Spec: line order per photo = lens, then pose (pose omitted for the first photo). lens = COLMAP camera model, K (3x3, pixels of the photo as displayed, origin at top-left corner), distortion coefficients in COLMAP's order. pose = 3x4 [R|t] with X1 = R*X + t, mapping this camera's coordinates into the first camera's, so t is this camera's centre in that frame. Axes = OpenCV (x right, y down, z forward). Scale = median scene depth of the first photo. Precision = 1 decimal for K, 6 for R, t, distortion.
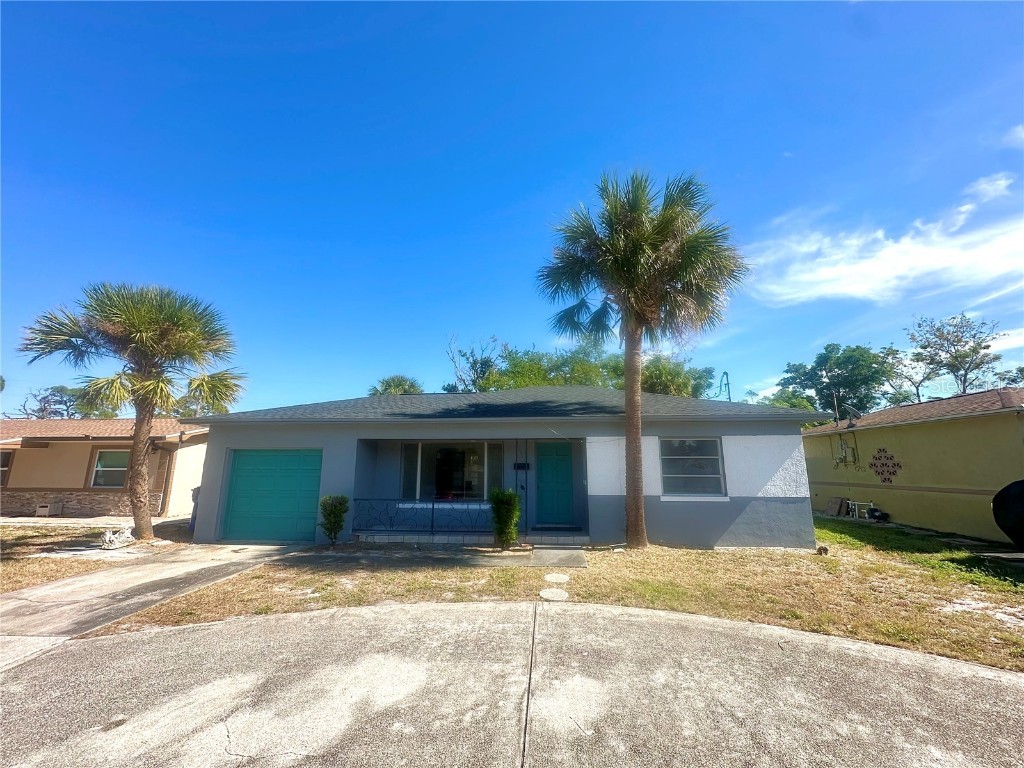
lens RADIAL K [[406.1, 0, 512.0], [0, 406.1, 384.0], [0, 0, 1]] dist [0.000328, -0.000377]
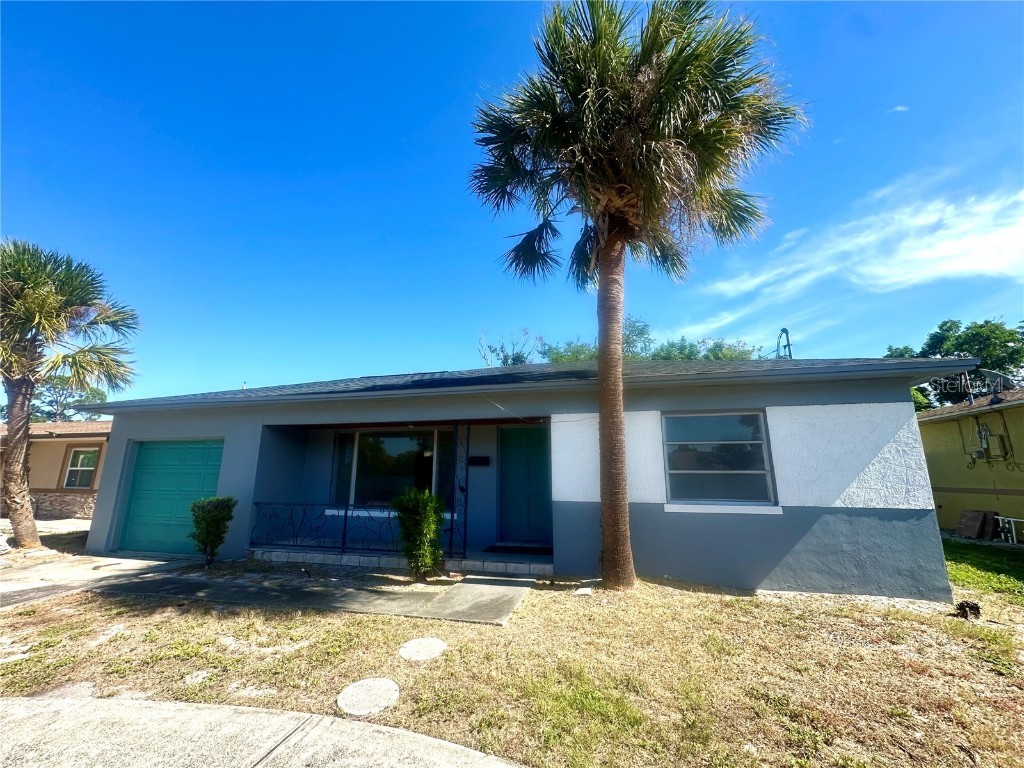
lens RADIAL K [[406.1, 0, 512.0], [0, 406.1, 384.0], [0, 0, 1]] dist [0.000328, -0.000377]
pose [[0.987771, -0.031984, -0.152593, 0.232143], [0.029166, 0.999361, -0.020672, 0.094657], [0.153157, 0.015969, 0.988073, 0.332910]]
